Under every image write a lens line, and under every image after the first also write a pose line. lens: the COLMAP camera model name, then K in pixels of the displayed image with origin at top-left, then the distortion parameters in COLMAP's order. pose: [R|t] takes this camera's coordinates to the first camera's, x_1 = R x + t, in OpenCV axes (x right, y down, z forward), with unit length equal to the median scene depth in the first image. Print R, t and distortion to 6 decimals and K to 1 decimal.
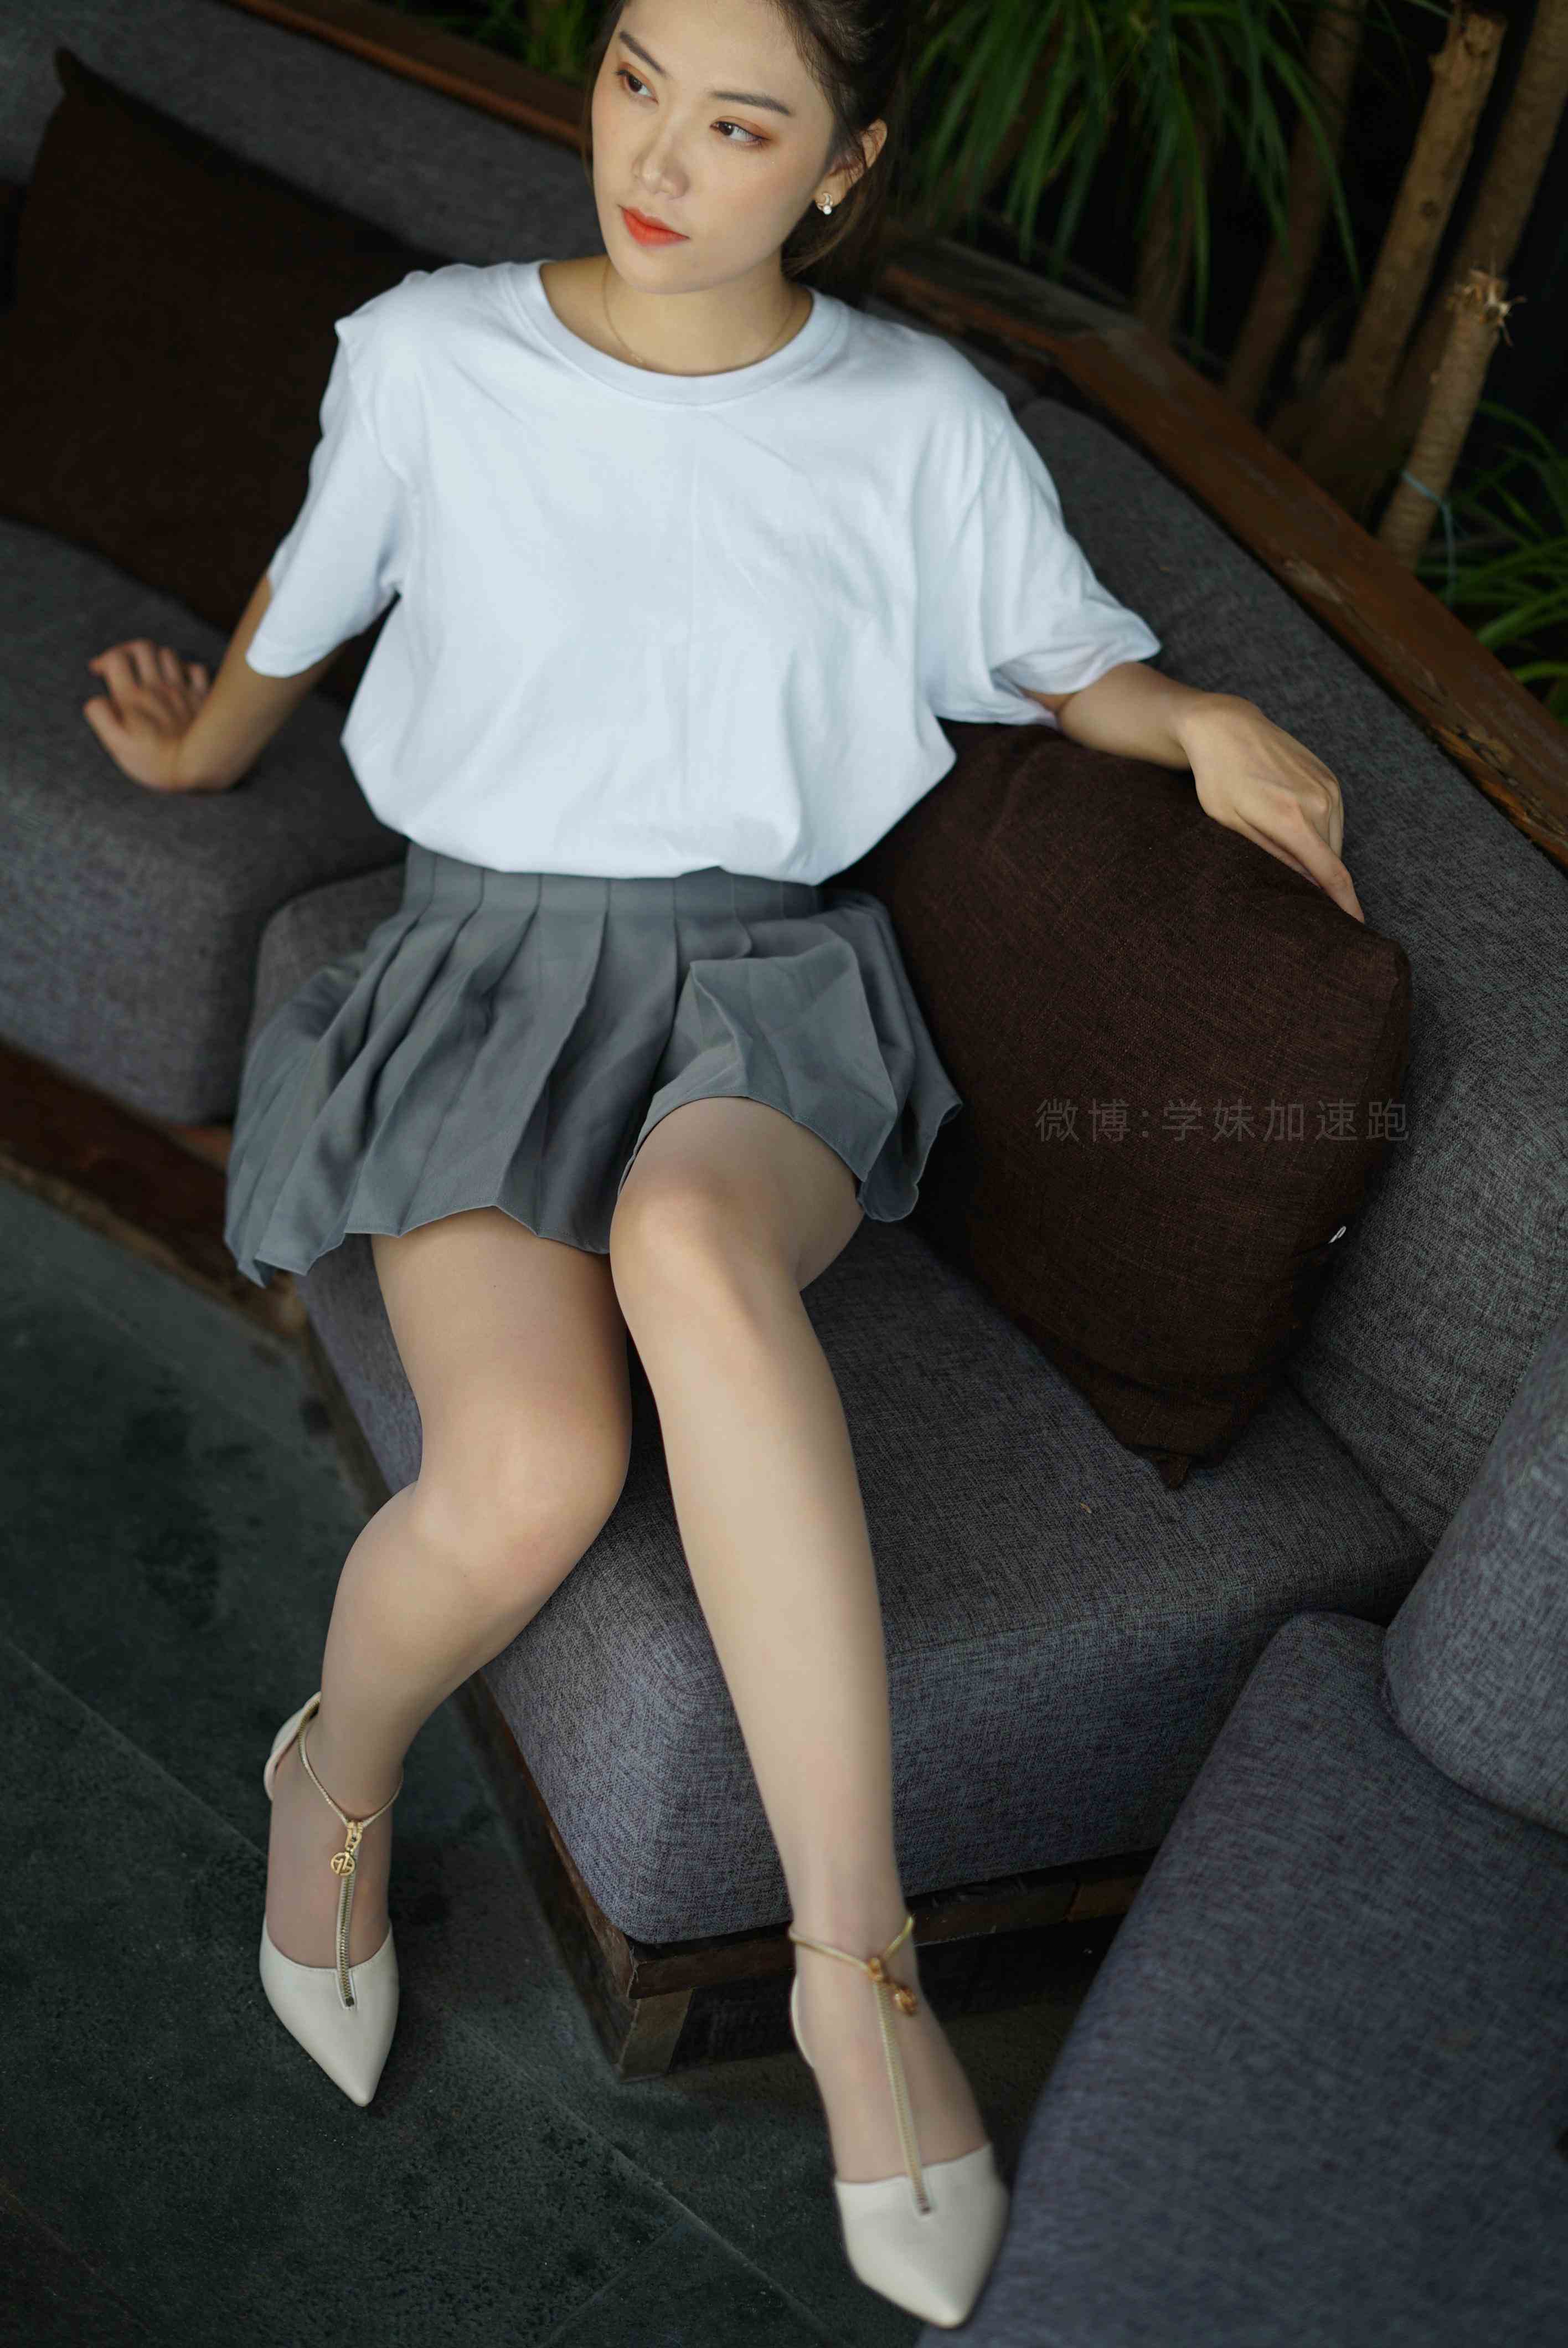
lens RADIAL K [[3436.1, 0, 781.4], [0, 3436.1, 1263.1], [0, 0, 1]] dist [-0.081215, 0.078368]
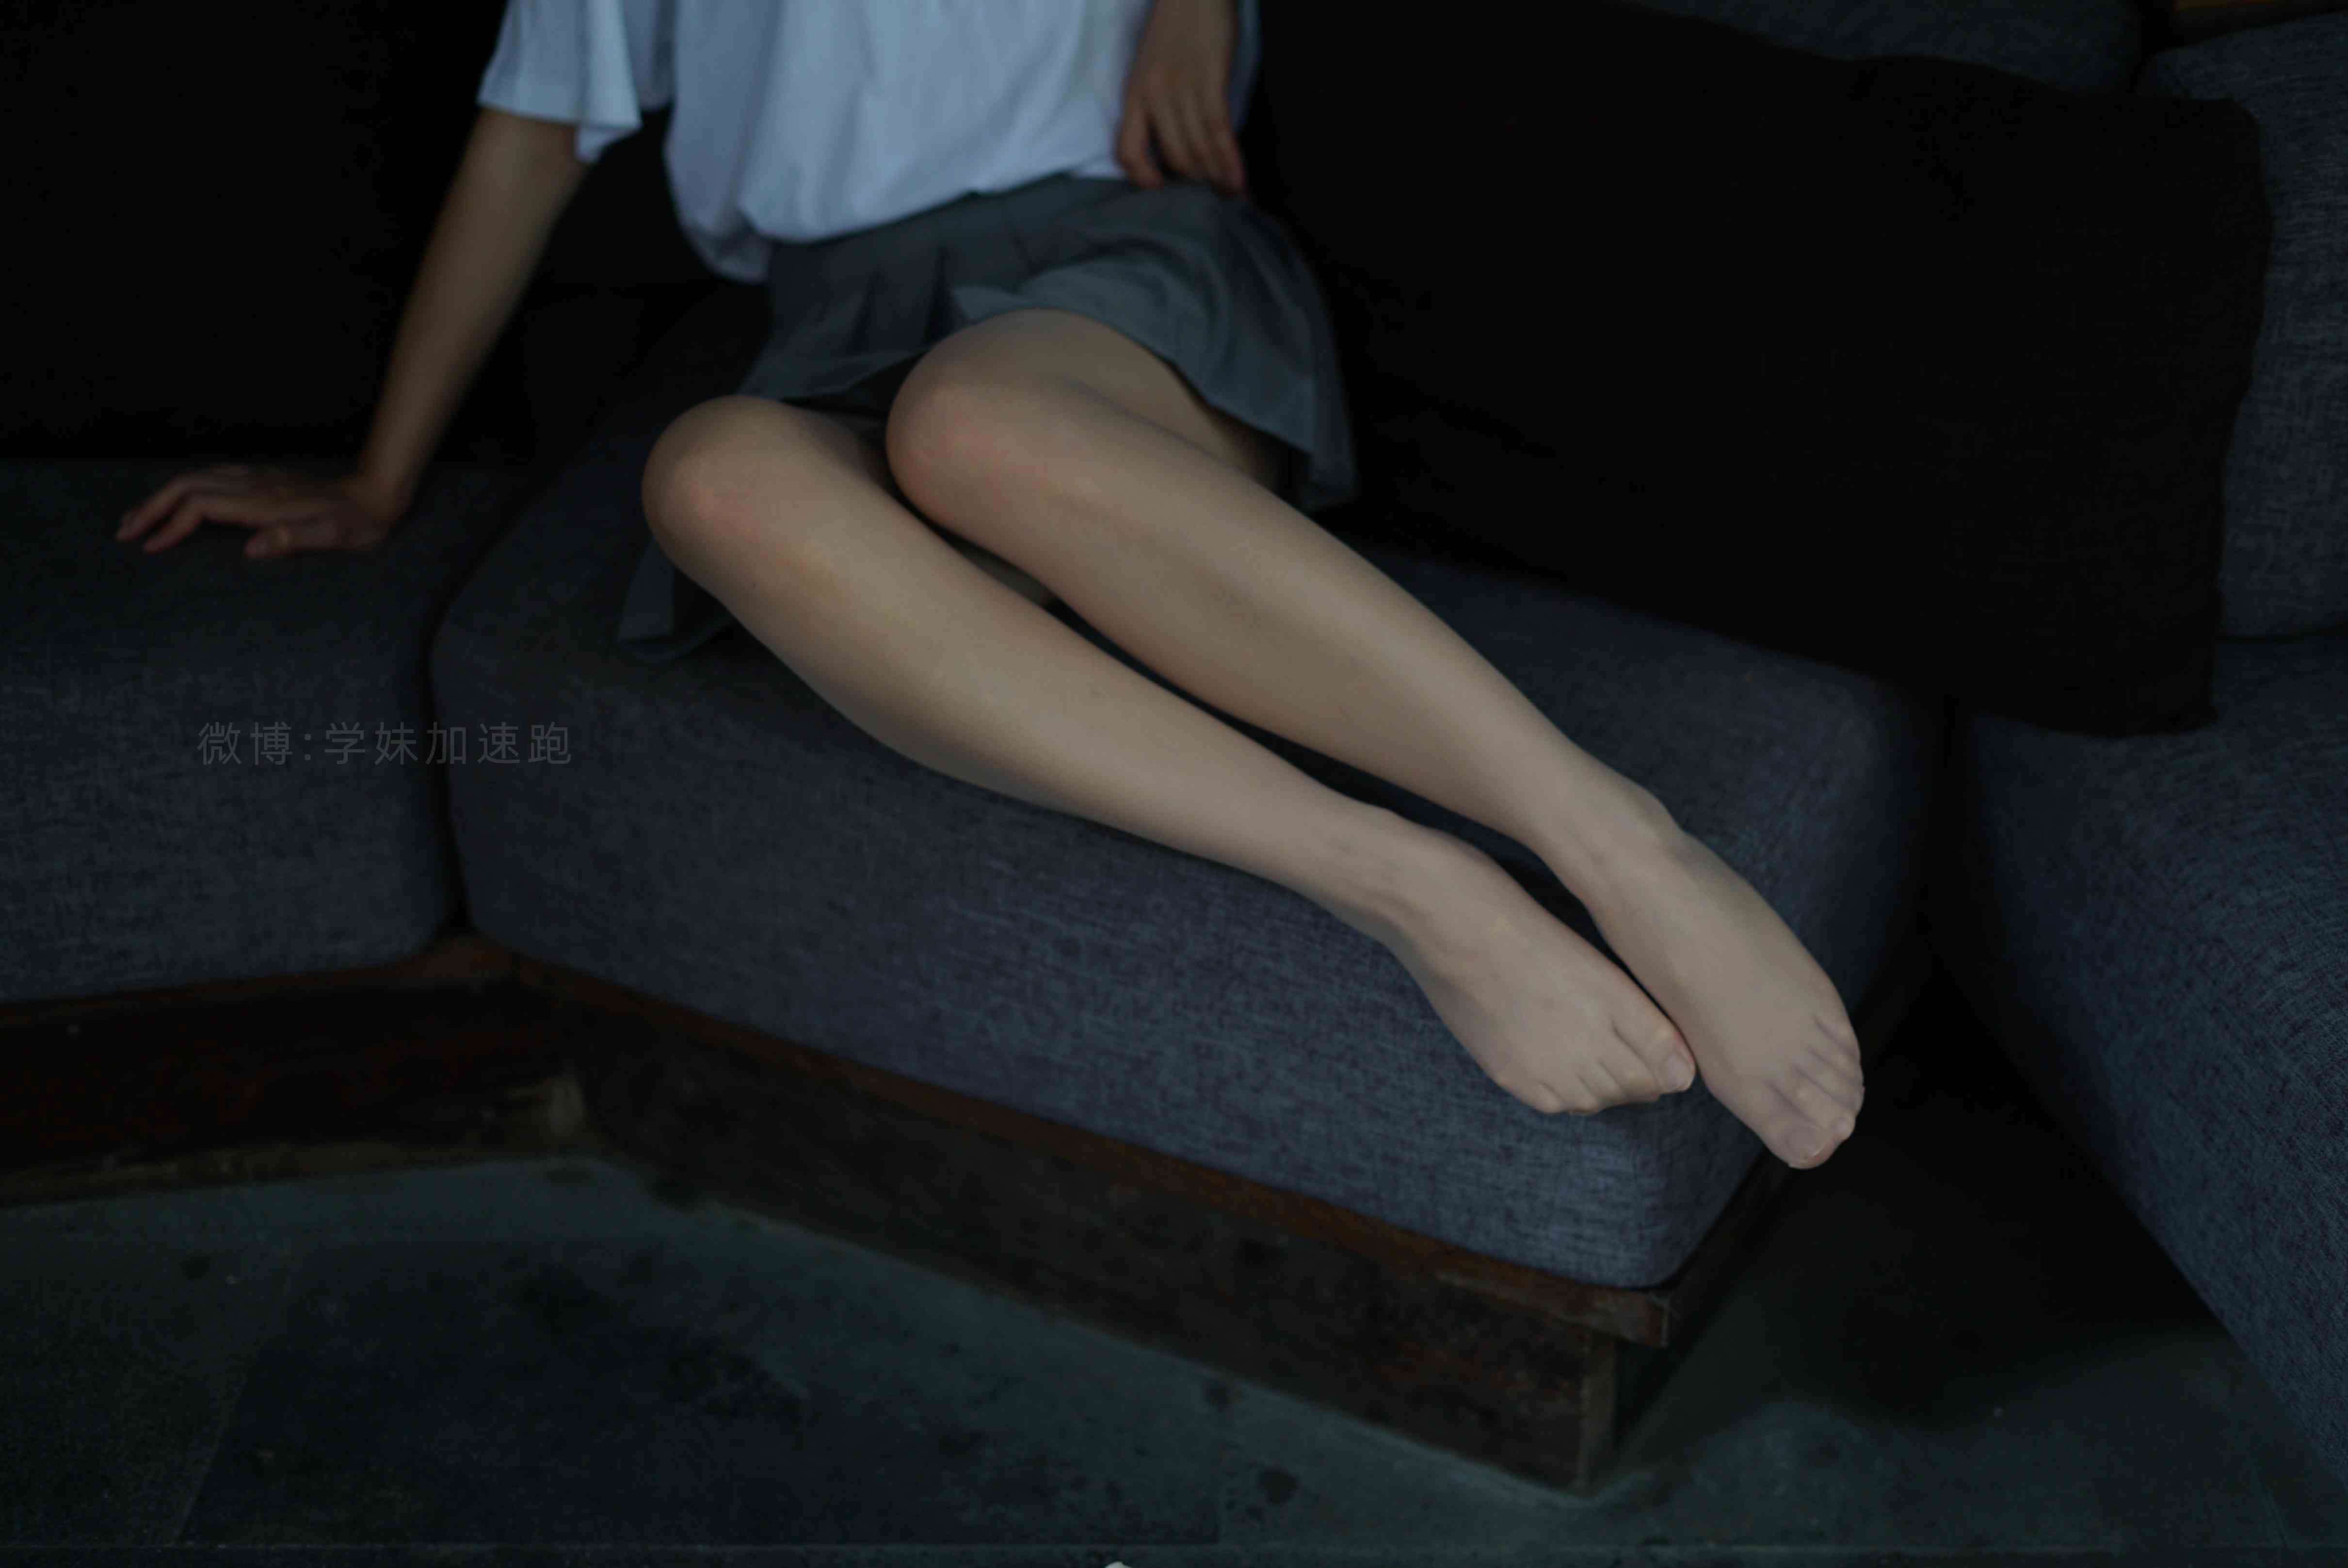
lens RADIAL K [[3436.2, 0, 1180.2], [0, 3436.2, 878.2], [0, 0, 1]] dist [-0.081215, 0.078368]
pose [[0.769854, -0.506854, 0.387845, -0.403569], [0.523868, 0.848952, 0.069597, -0.018882], [-0.364537, 0.149600, 0.919093, 0.185744]]
